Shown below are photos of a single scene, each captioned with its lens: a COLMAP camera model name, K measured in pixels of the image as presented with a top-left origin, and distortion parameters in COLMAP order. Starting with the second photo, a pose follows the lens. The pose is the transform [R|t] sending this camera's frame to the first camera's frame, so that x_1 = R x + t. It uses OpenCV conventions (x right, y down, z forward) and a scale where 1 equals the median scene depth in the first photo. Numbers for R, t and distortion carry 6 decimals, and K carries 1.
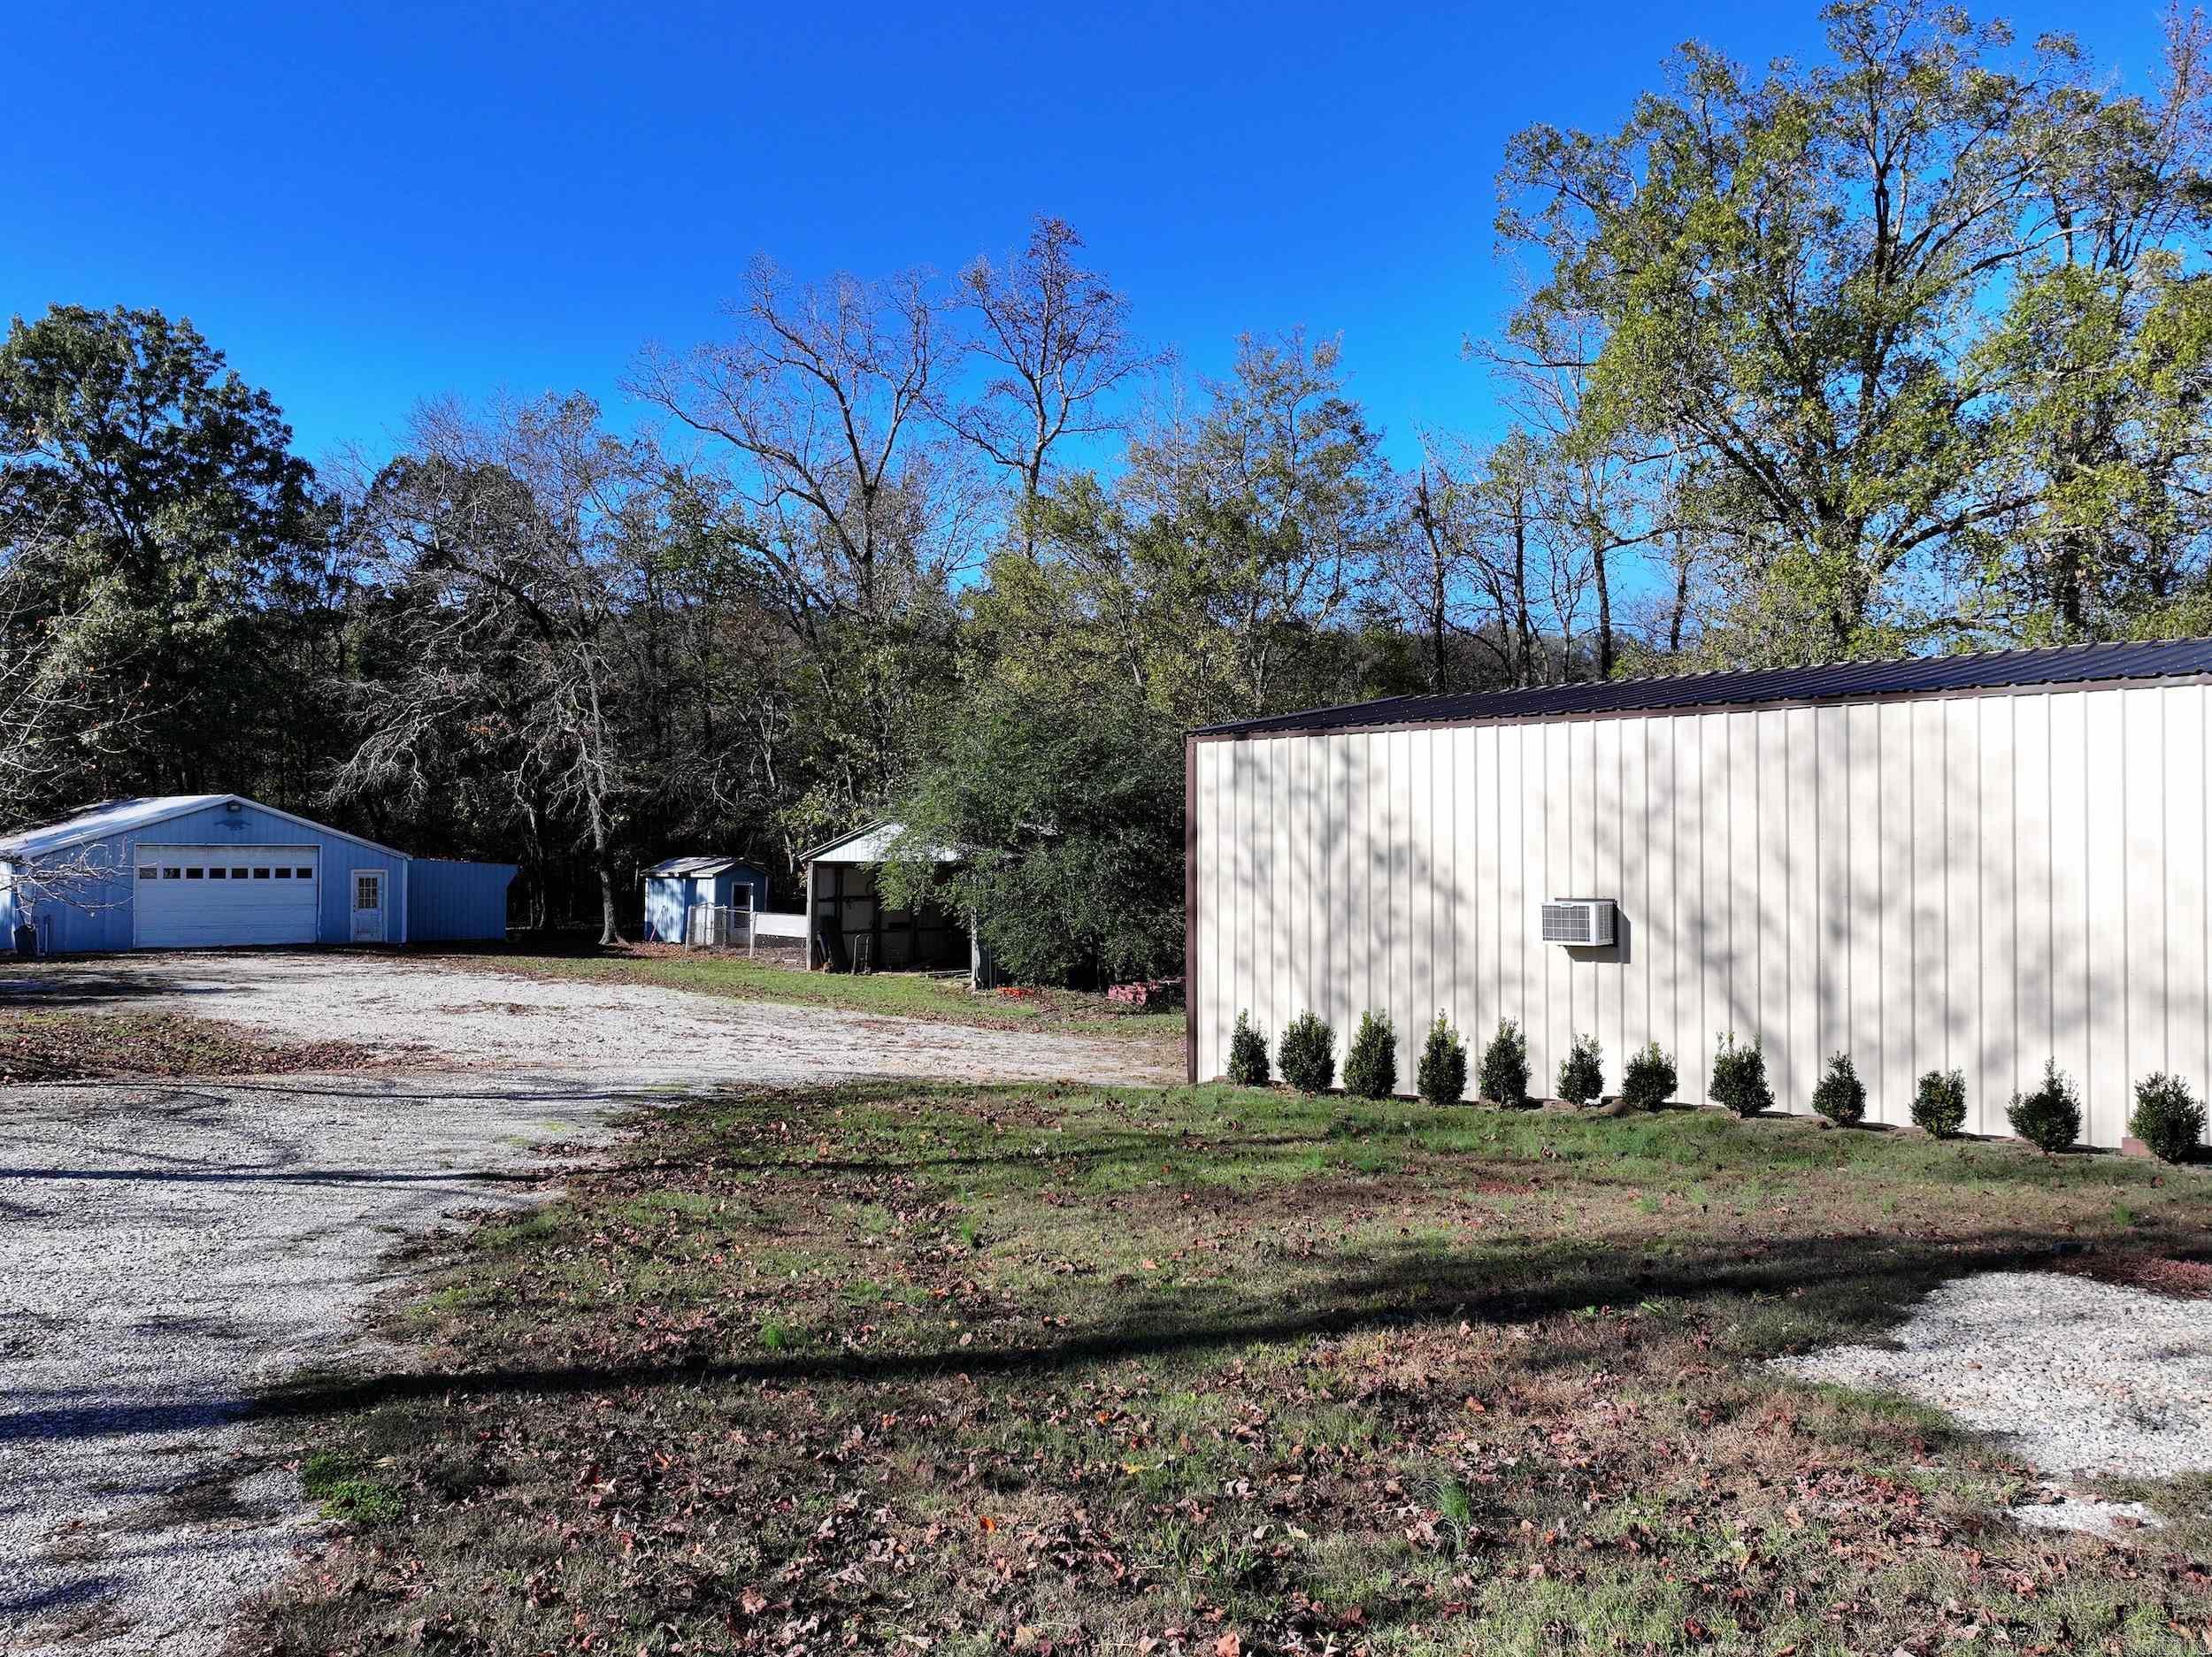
lens RADIAL K [[1748.5, 0, 1113.1], [0, 1748.5, 828.8], [0, 0, 1]] dist [-0.008870, 0.029190]
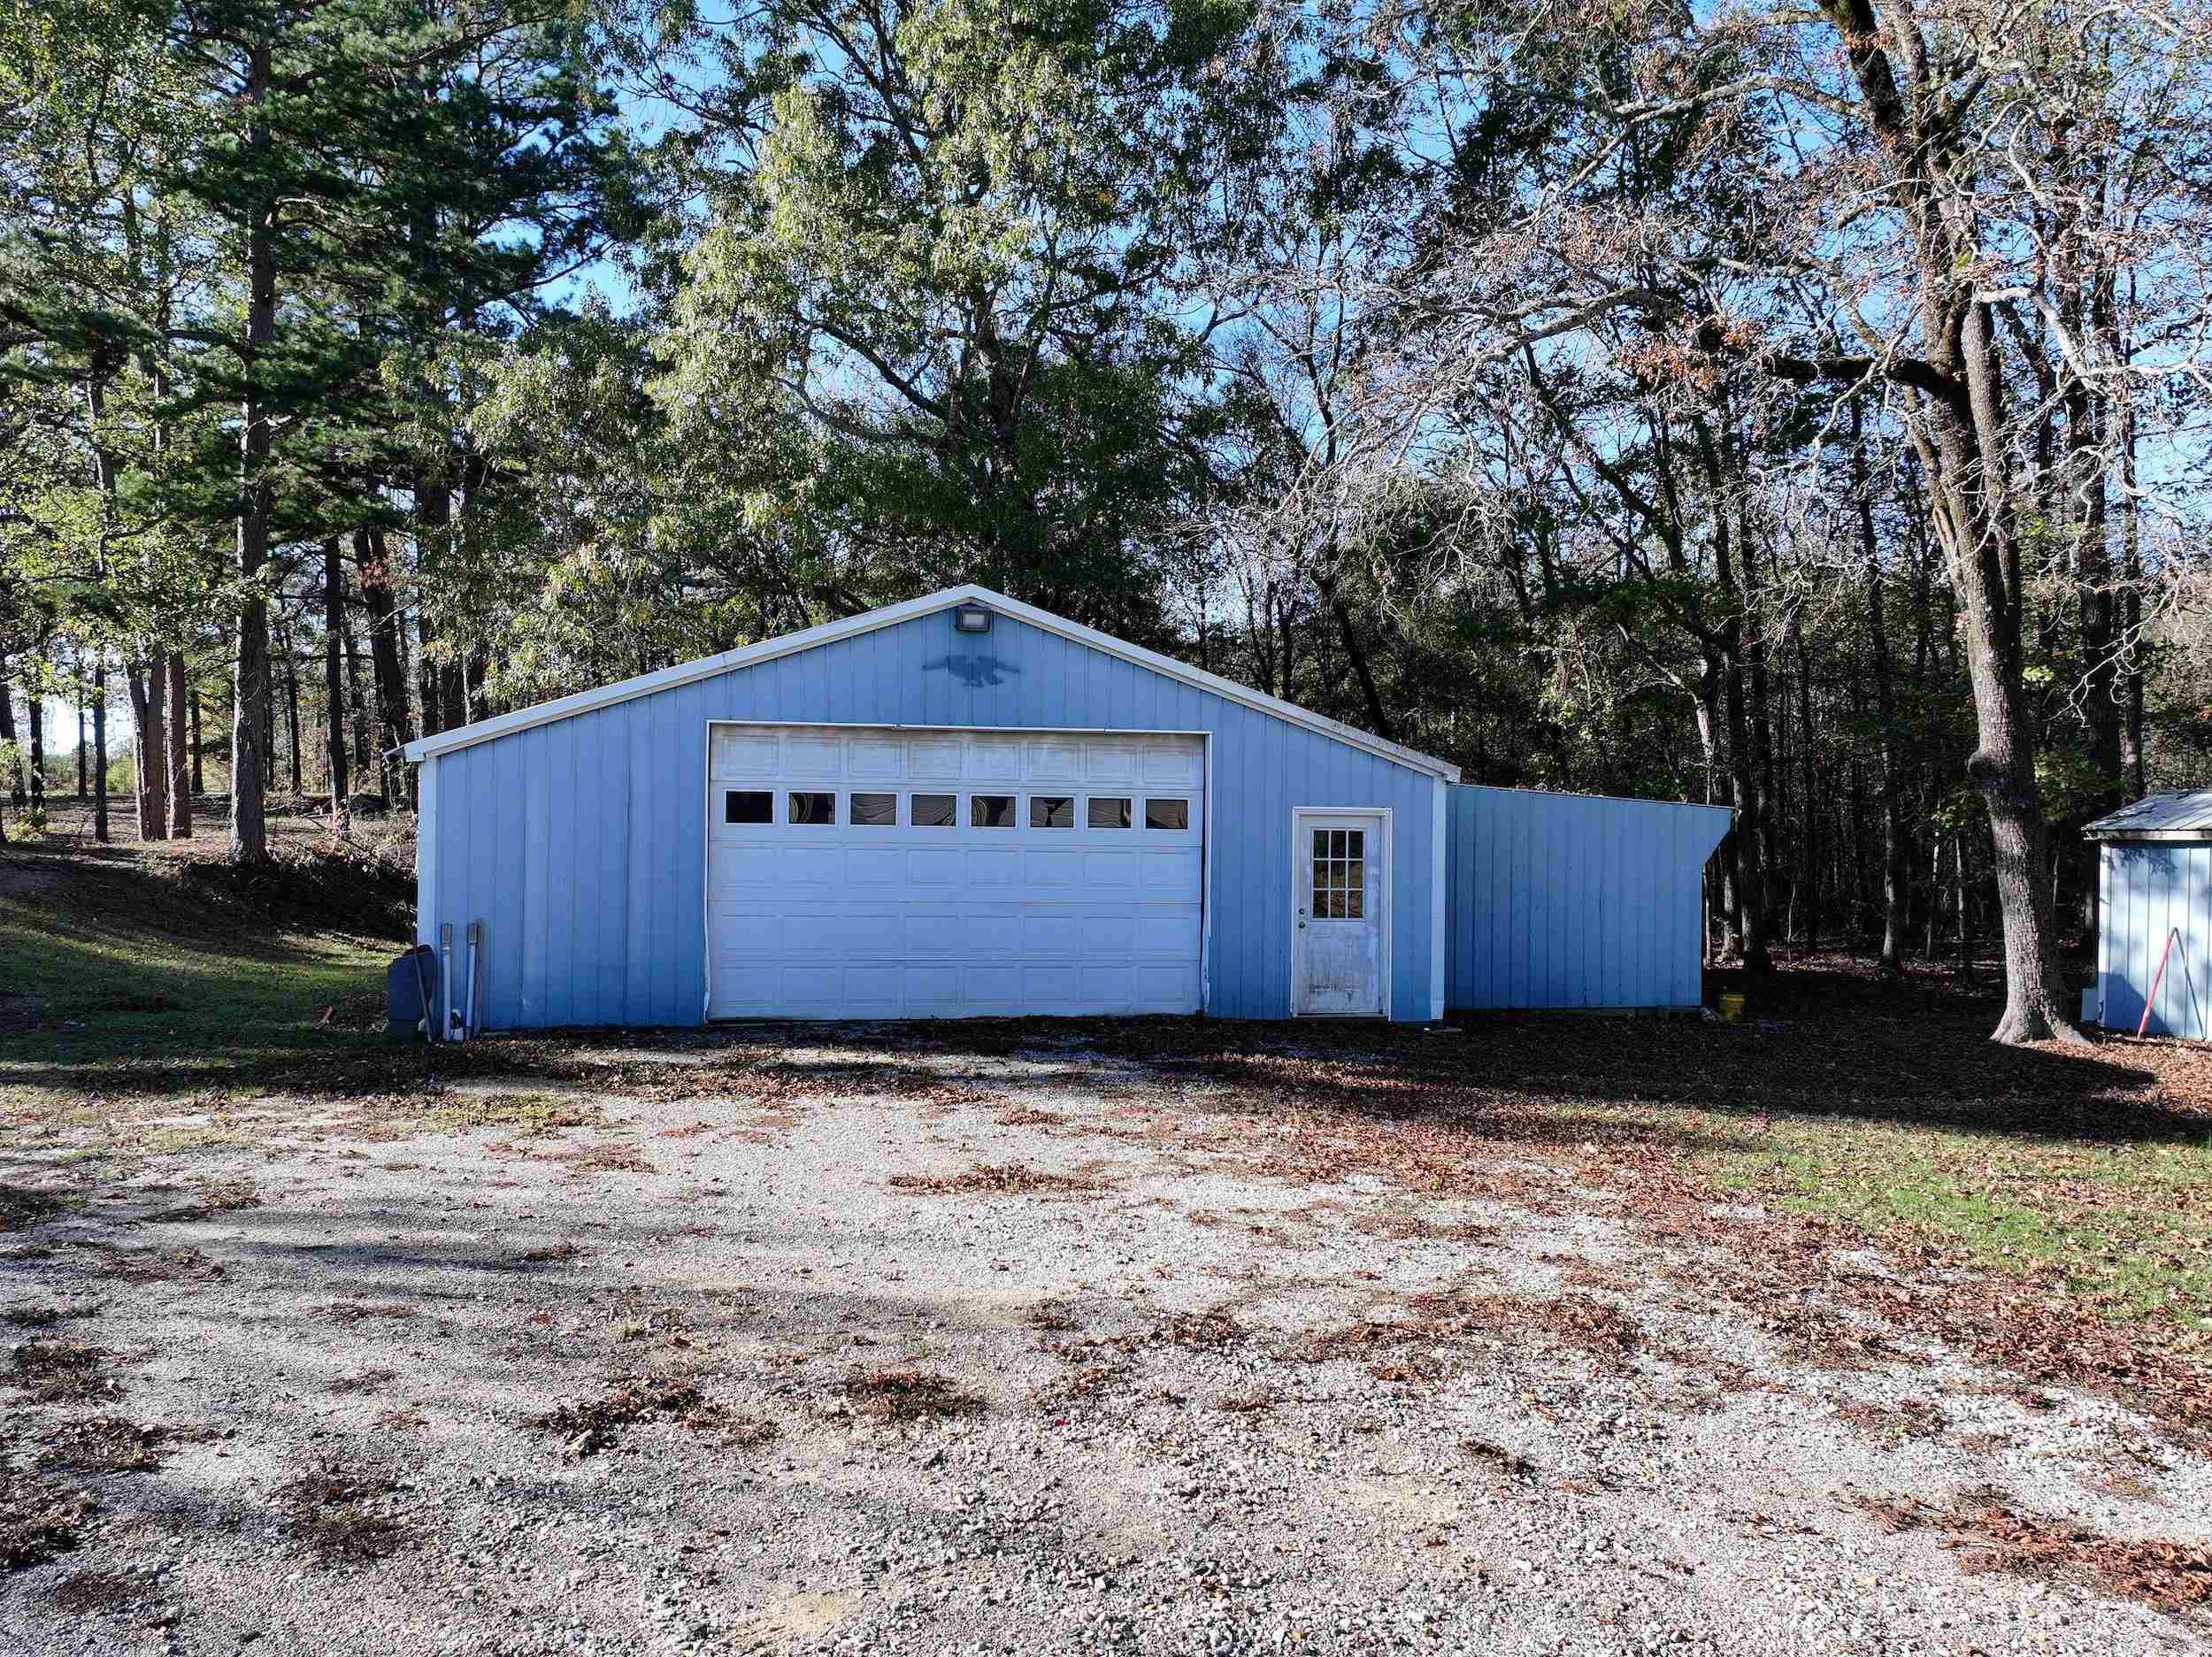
lens RADIAL K [[1748.5, 0, 1100.2], [0, 1748.5, 839.3], [0, 0, 1]] dist [-0.008870, 0.029190]
pose [[0.837366, 0.000231, -0.546642, -0.277045], [0.002601, 0.999987, 0.004407, 0.028265], [0.546636, -0.005112, 0.837355, 0.685413]]
